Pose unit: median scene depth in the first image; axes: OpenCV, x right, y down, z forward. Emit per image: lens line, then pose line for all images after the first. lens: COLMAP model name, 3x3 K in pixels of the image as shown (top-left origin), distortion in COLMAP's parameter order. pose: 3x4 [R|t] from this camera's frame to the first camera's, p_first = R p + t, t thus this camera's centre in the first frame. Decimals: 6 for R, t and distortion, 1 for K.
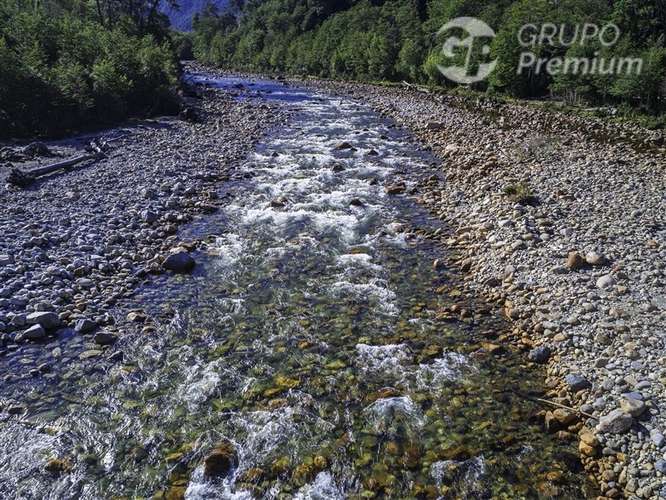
lens RADIAL K [[500.2, 0, 333.0], [0, 500.2, 250.0], [0, 0, 1]] dist [-0.025189, 0.008218]
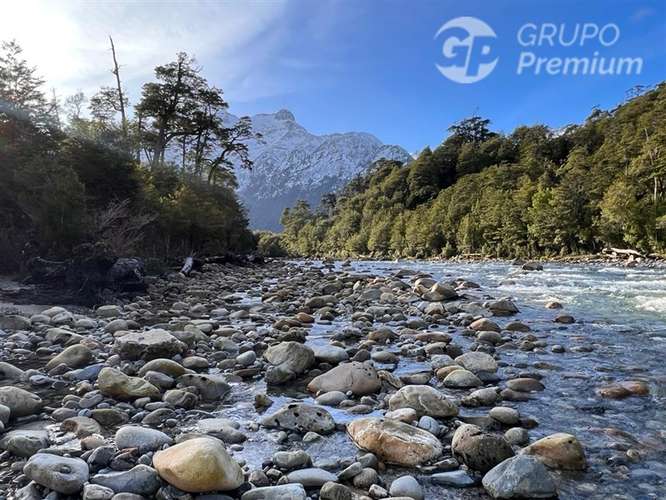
lens RADIAL K [[500.2, 0, 333.0], [0, 500.2, 250.0], [0, 0, 1]] dist [-0.025189, 0.008218]
pose [[0.986876, -0.012477, -0.160997, -0.055901], [-0.049809, 0.924877, -0.376990, -0.069900], [0.153606, 0.380062, 0.912117, 0.282570]]
